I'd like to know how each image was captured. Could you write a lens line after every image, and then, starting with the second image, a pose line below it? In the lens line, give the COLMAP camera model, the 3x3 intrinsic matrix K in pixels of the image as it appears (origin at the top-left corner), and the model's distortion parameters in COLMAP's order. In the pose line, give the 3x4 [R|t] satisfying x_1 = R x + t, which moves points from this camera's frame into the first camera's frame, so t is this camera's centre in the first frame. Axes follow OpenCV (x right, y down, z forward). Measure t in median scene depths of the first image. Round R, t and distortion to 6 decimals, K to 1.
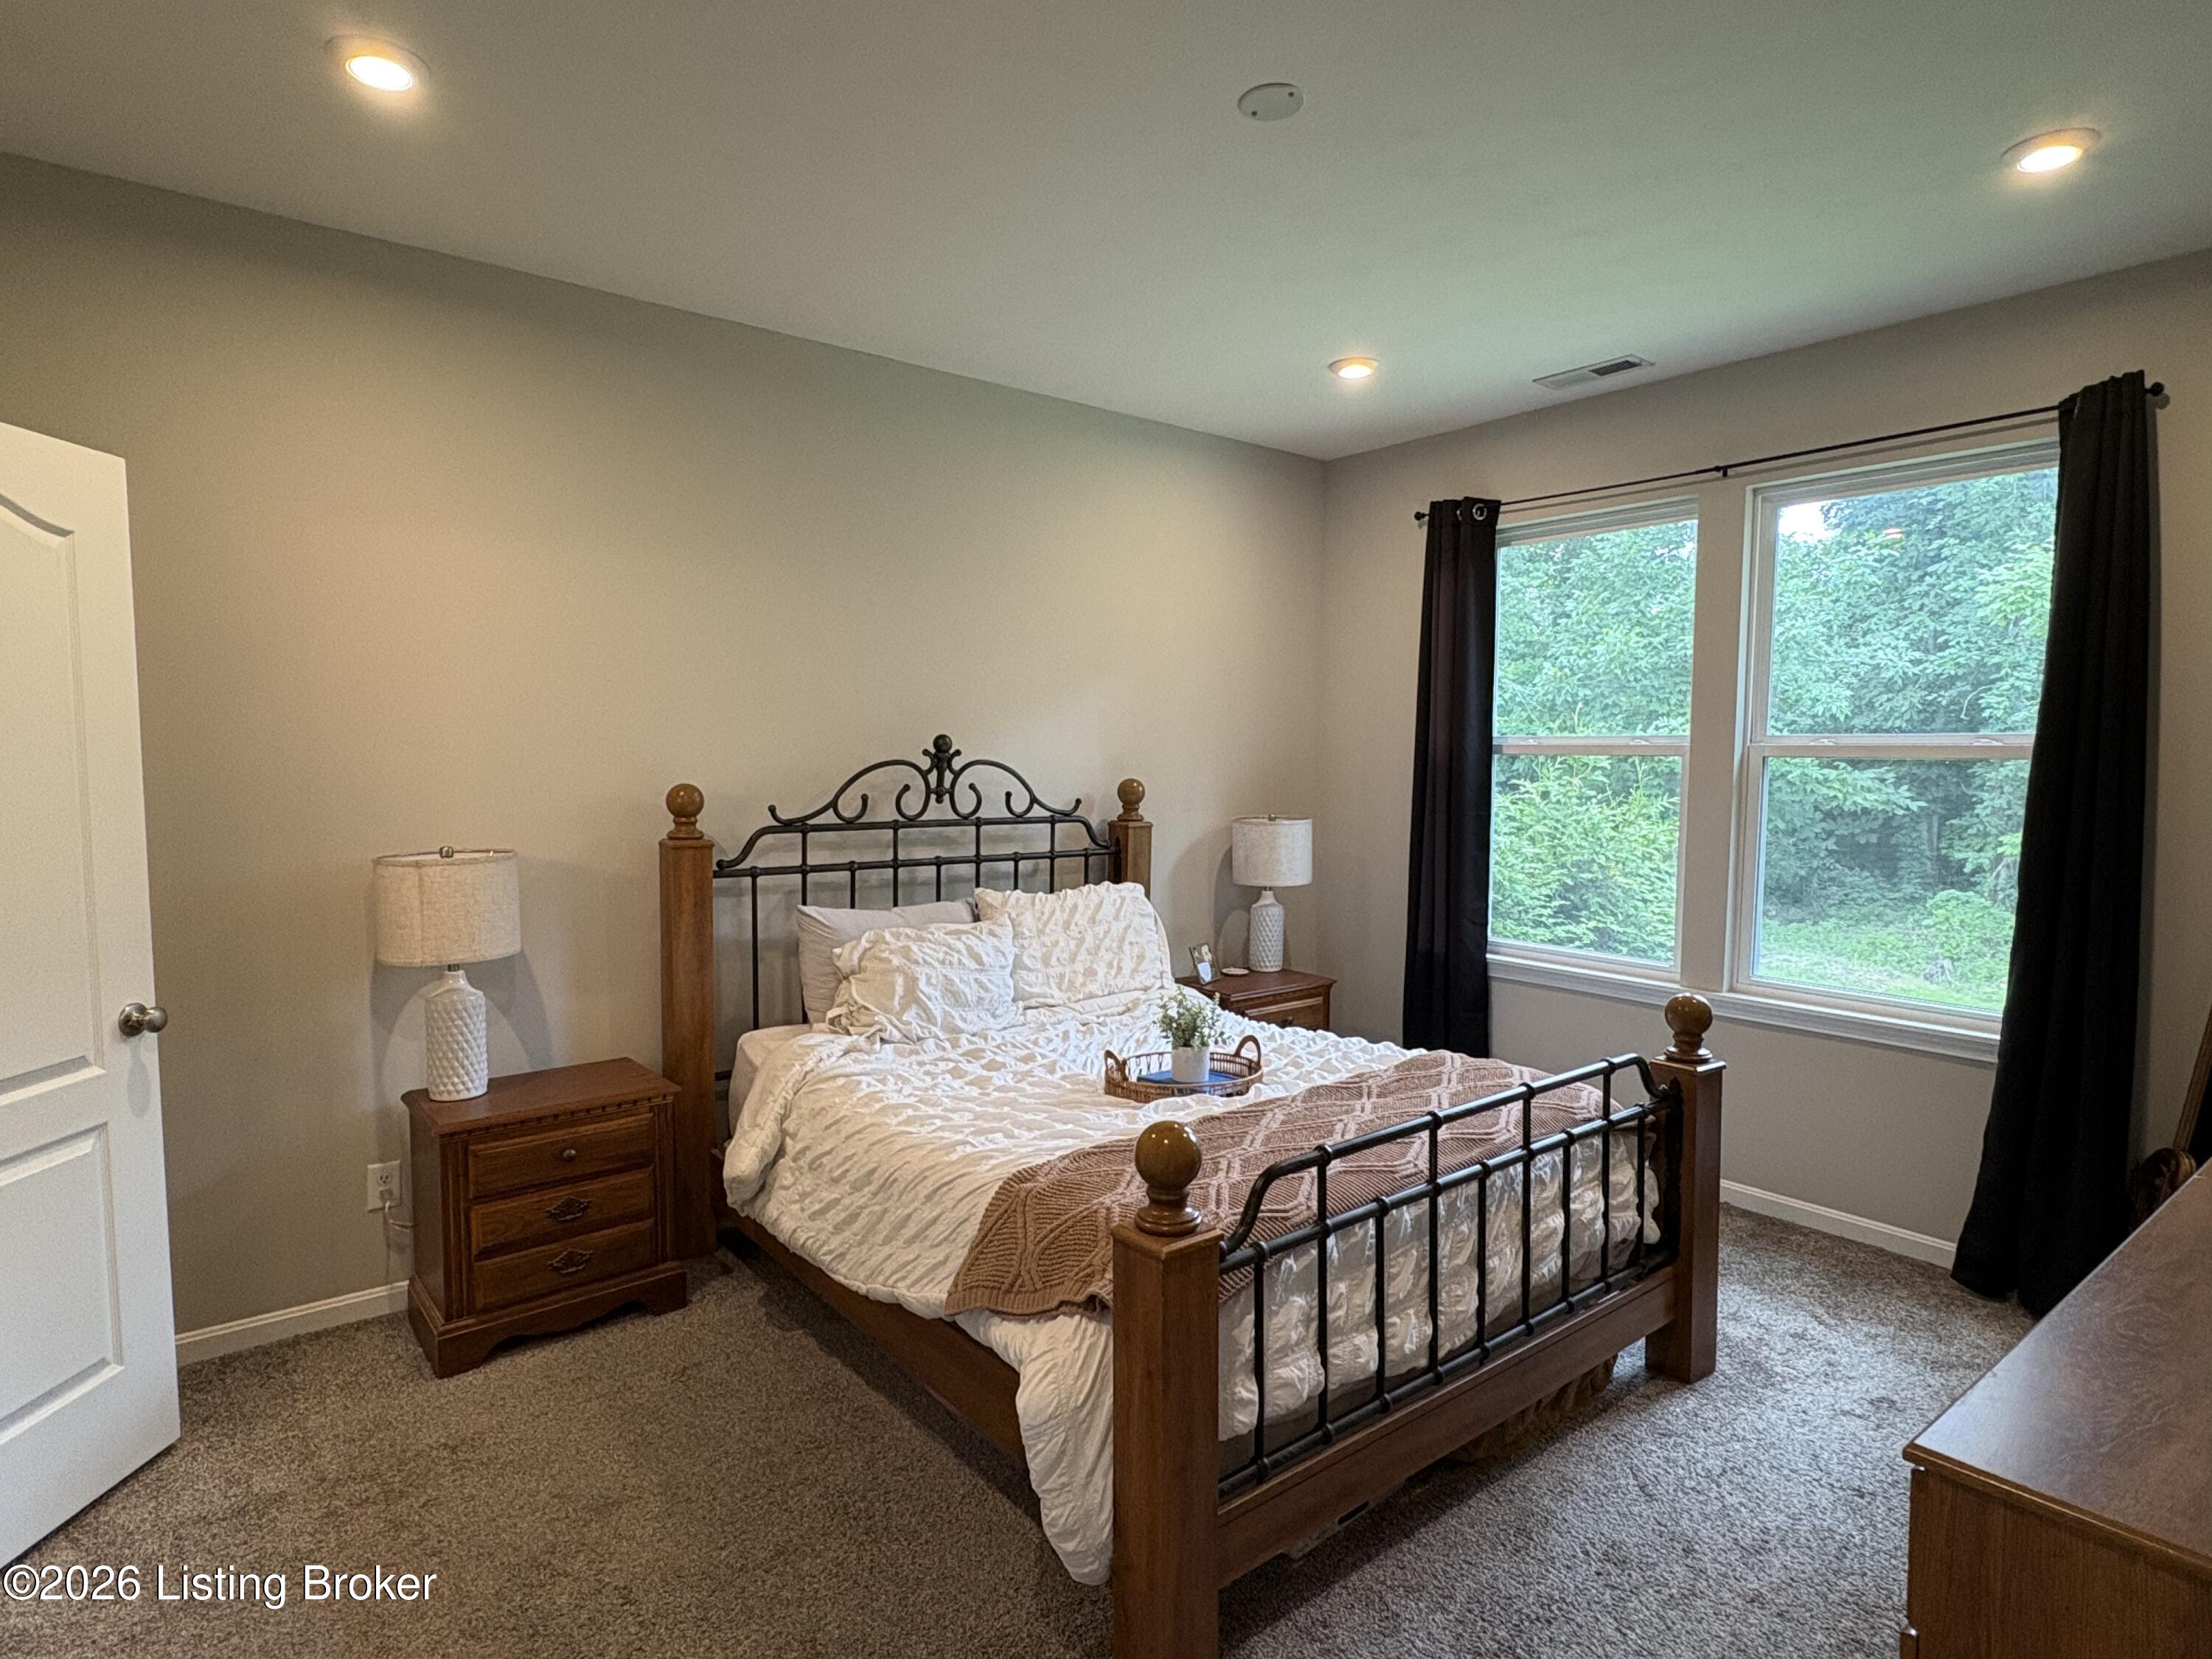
lens RADIAL K [[1213.2, 0, 1106.0], [0, 1213.2, 829.5], [0, 0, 1]] dist [-0.000508, -0.000317]
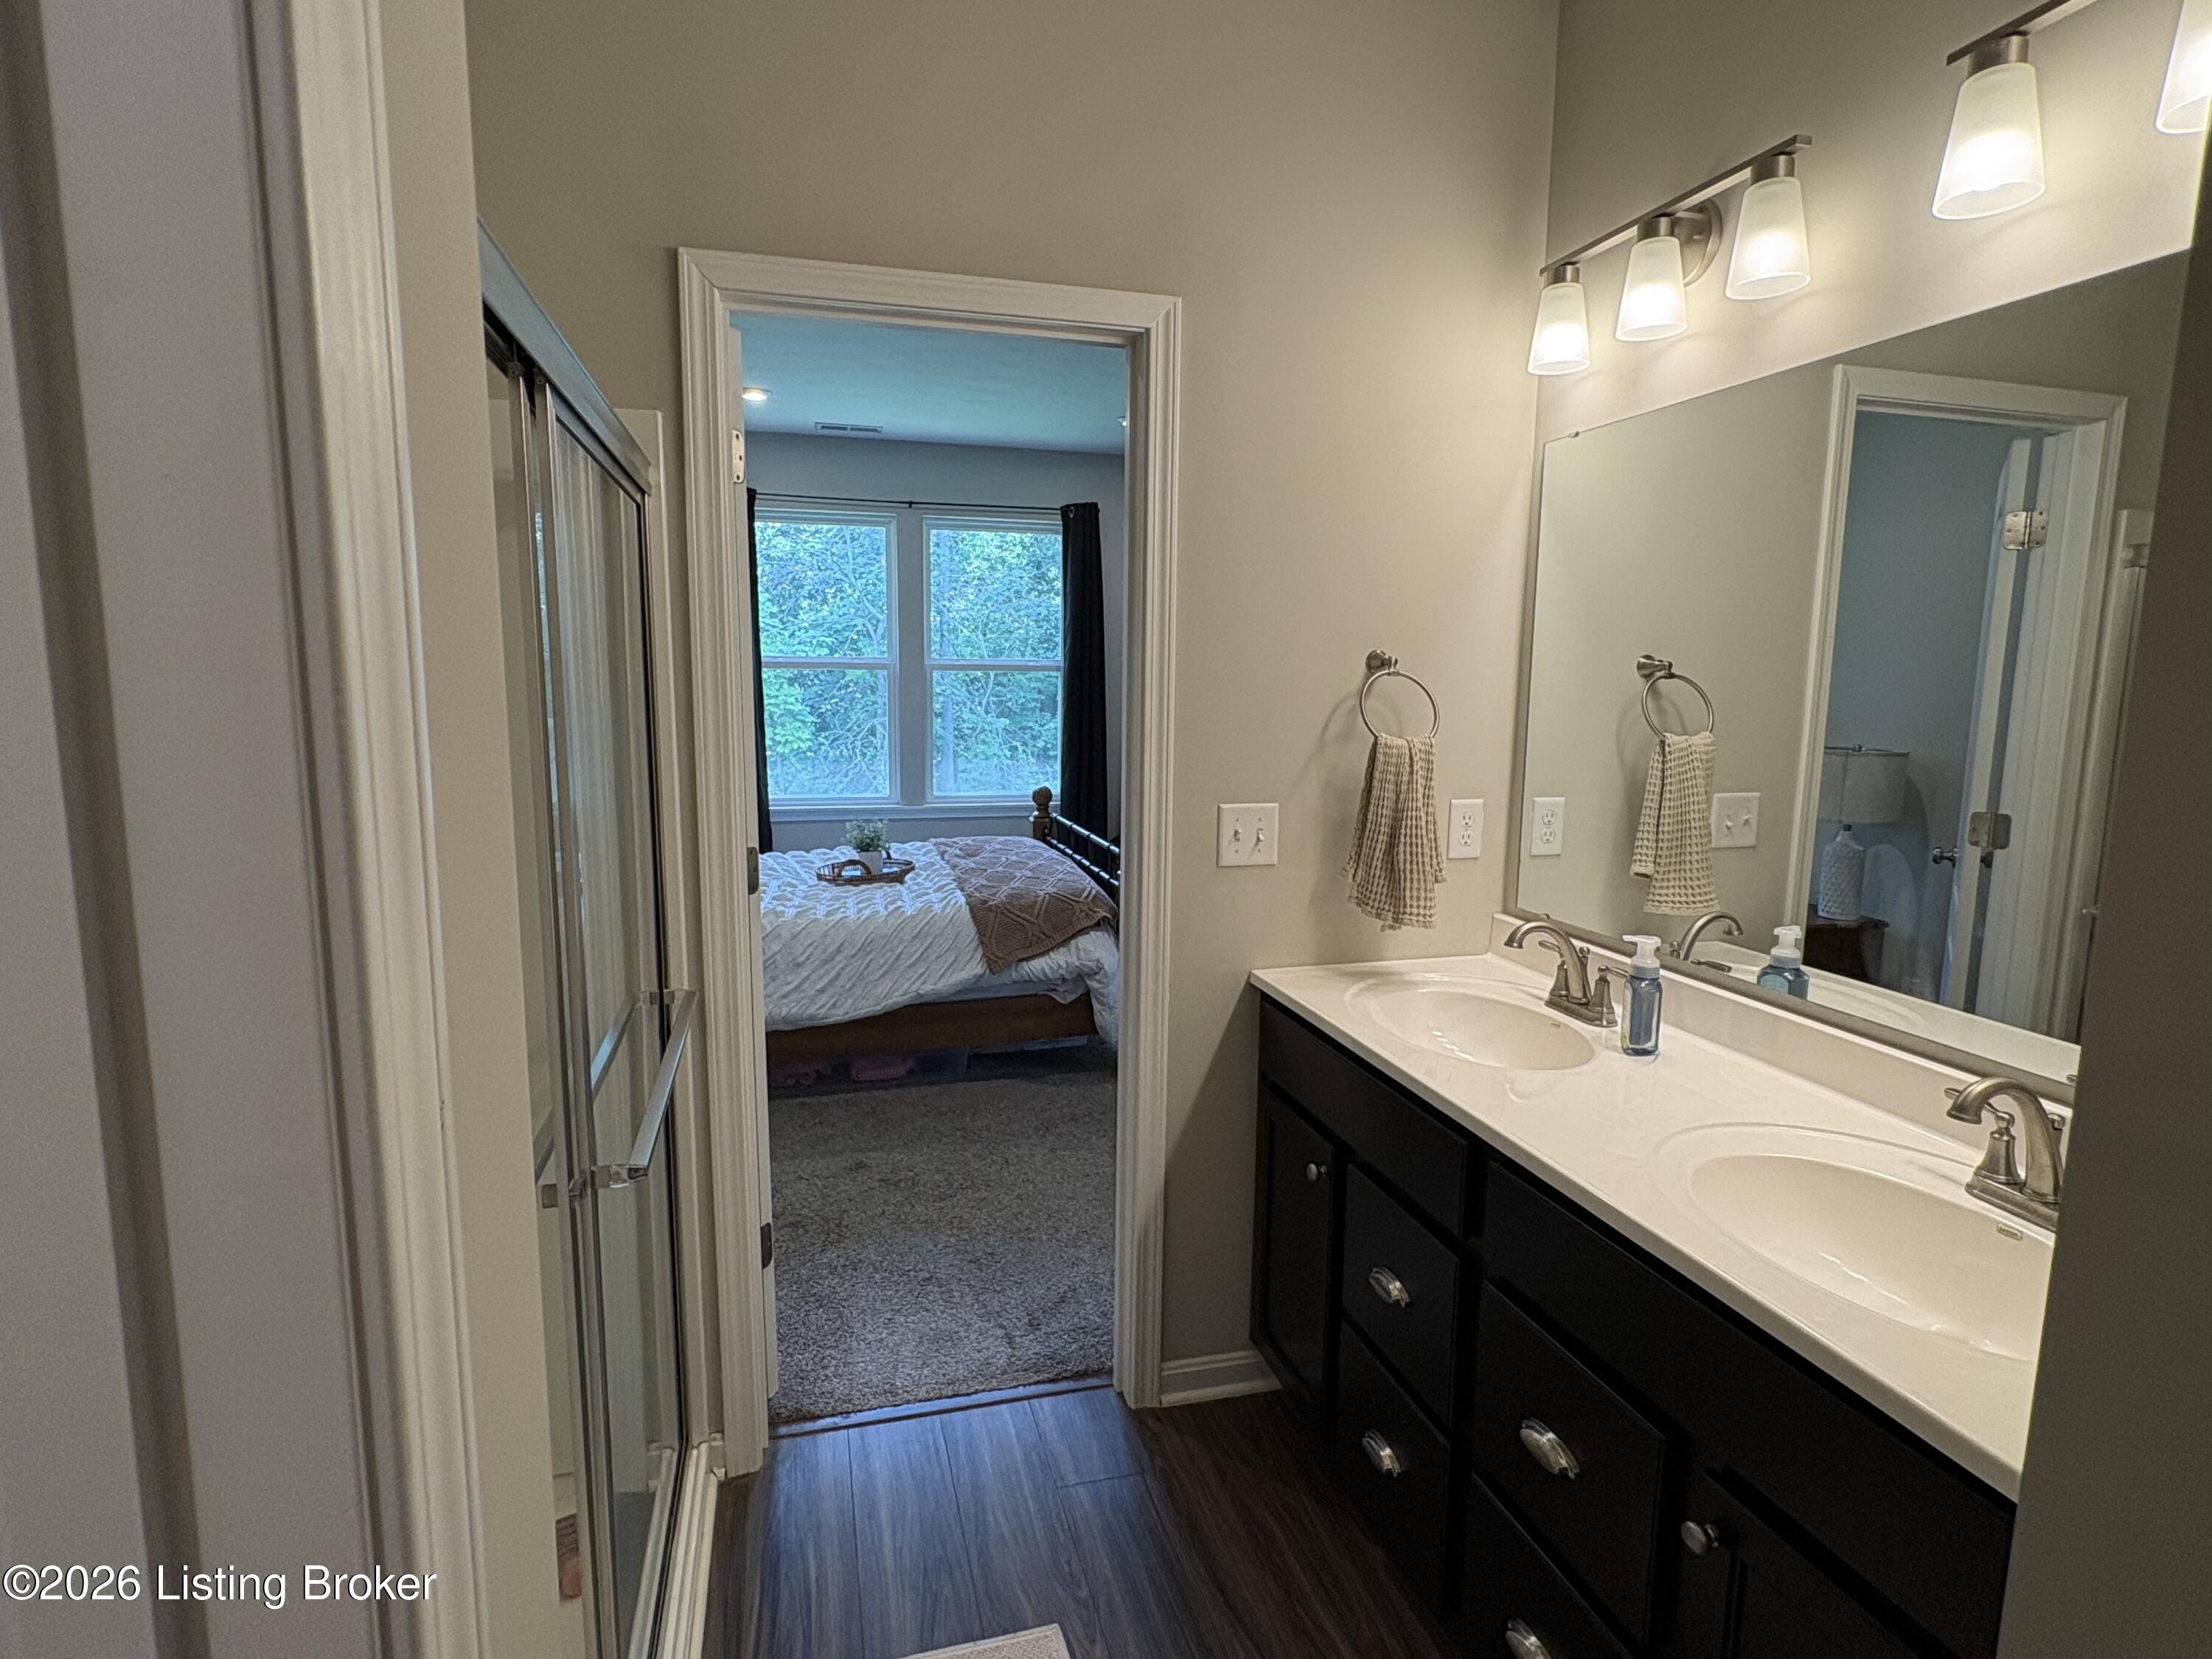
lens RADIAL K [[1161.5, 0, 1106.0], [0, 1161.5, 829.5], [0, 0, 1]] dist [-0.001513, -0.000970]
pose [[0.398172, -0.121195, 0.909269, -1.129862], [0.048070, 0.992629, 0.111255, -0.006711], [-0.916050, -0.000590, 0.401063, 0.093554]]
